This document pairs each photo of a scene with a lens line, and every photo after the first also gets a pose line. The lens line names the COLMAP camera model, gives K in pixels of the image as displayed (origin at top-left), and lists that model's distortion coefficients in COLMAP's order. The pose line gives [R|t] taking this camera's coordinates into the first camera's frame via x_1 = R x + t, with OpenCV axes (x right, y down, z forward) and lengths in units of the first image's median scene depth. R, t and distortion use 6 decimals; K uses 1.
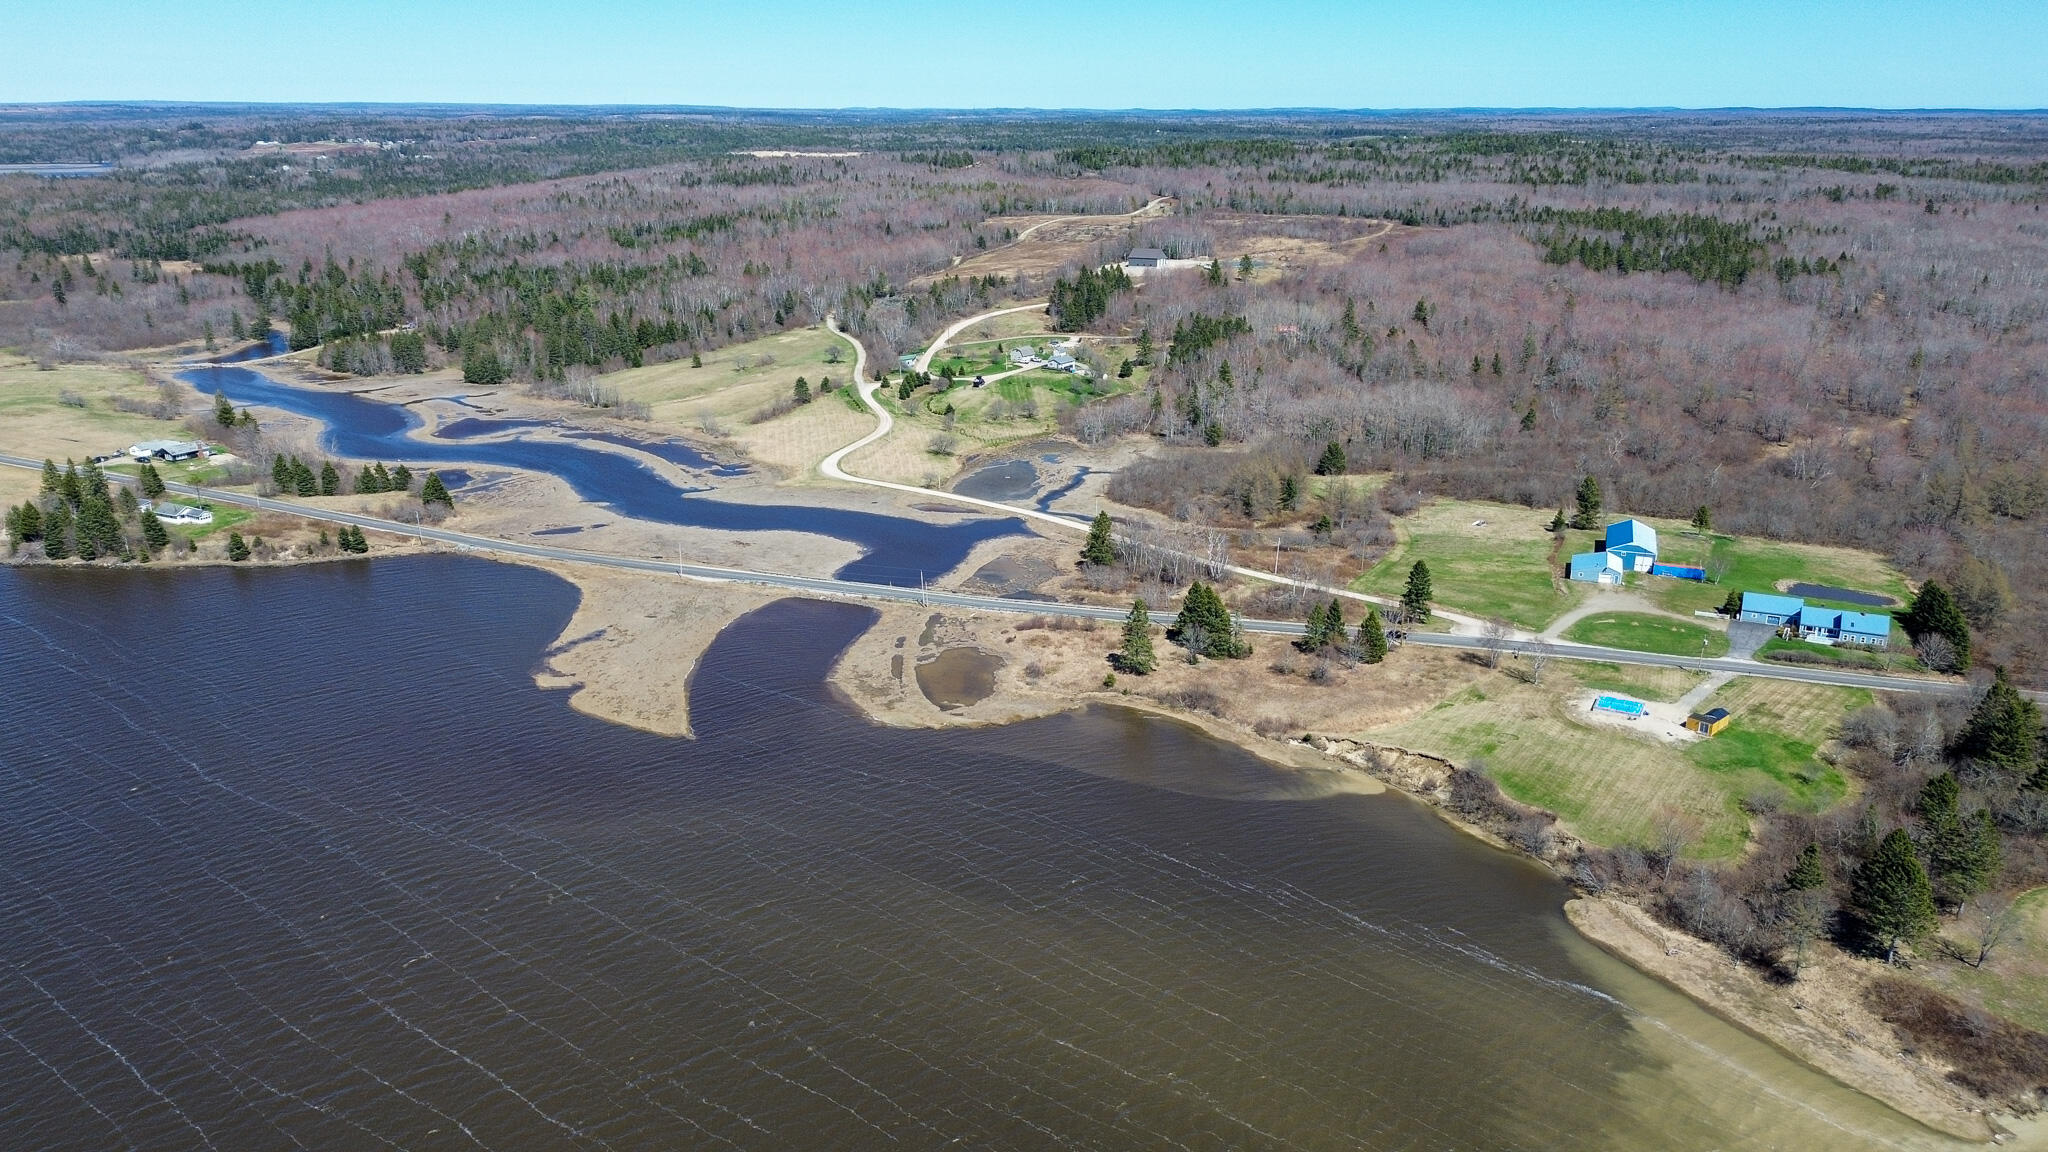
lens RADIAL K [[1443.3, 0, 1018.7], [0, 1443.3, 566.9], [0, 0, 1]] dist [0.092397, -0.079184]
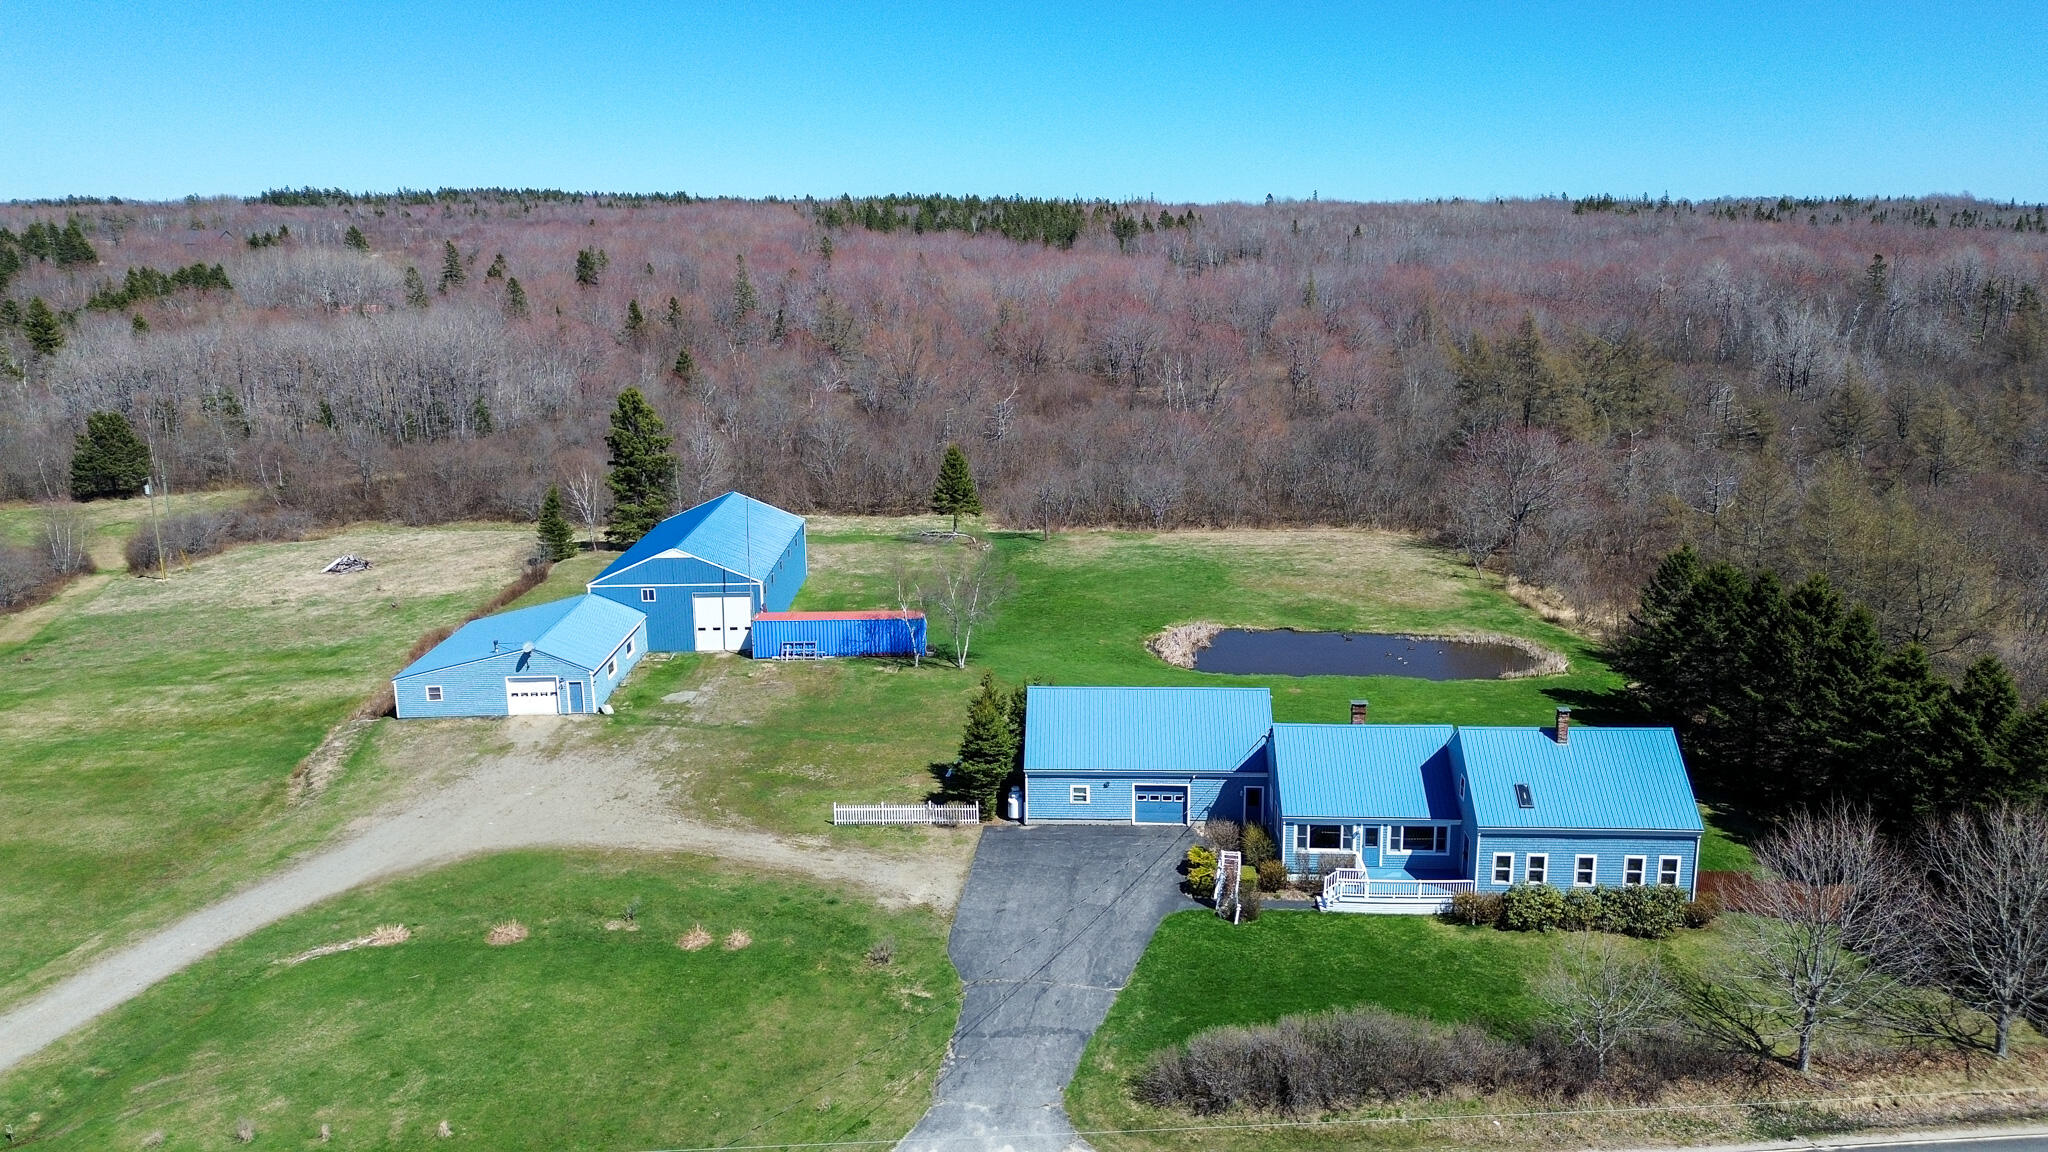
lens RADIAL K [[1443.3, 0, 1021.8], [0, 1443.3, 577.4], [0, 0, 1]] dist [0.092397, -0.079184]
pose [[0.924470, -0.096004, 0.368970, 0.386431], [0.127064, 0.990032, -0.060764, 0.012874], [-0.359458, 0.103057, 0.927453, 0.744194]]
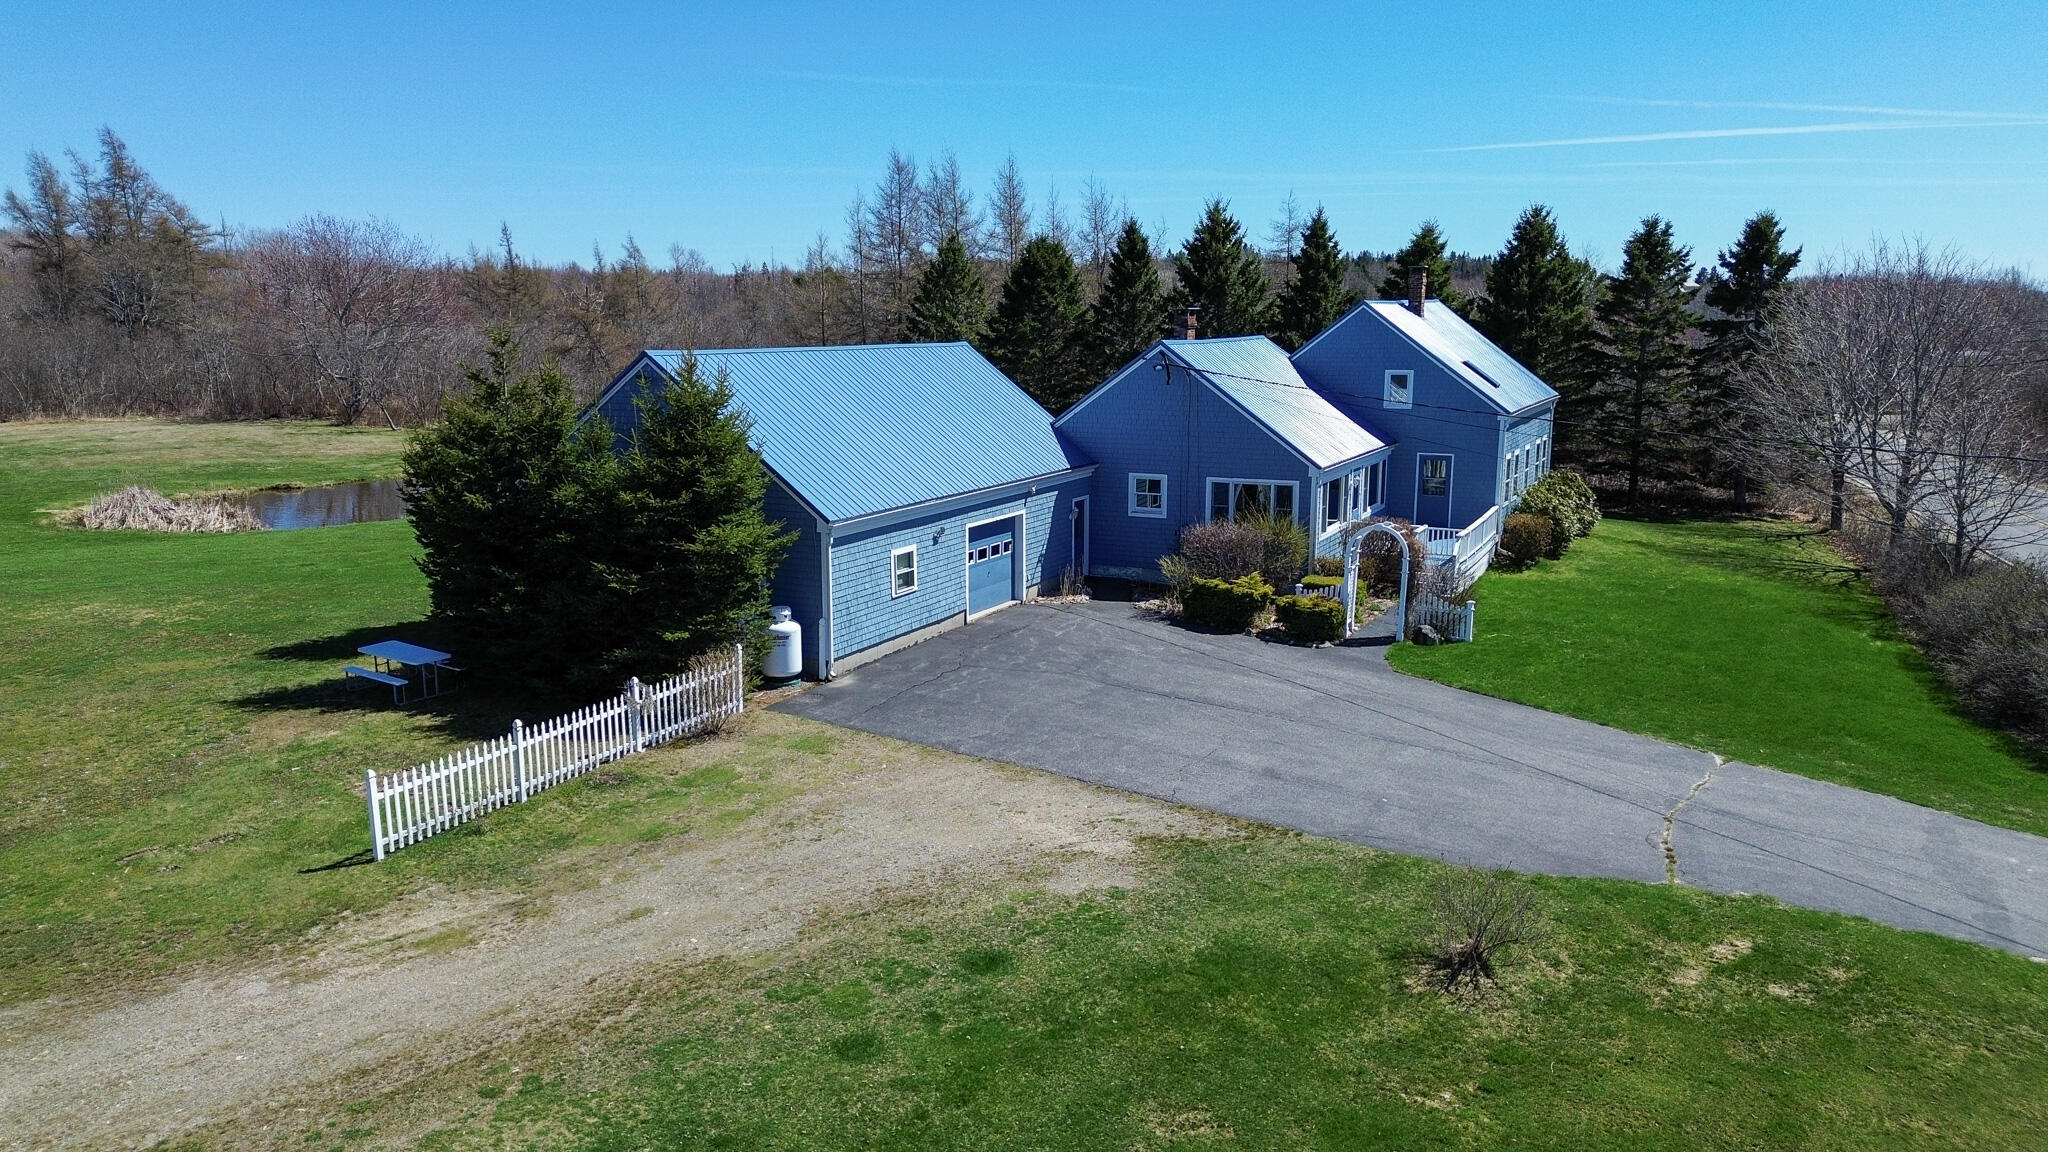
lens RADIAL K [[1443.3, 0, 1032.0], [0, 1443.3, 581.4], [0, 0, 1]] dist [0.092397, -0.079184]
pose [[0.031434, -0.186352, 0.981980, 0.385109], [0.311467, 0.935371, 0.167537, 0.020314], [-0.949737, 0.300588, 0.087444, 0.909202]]
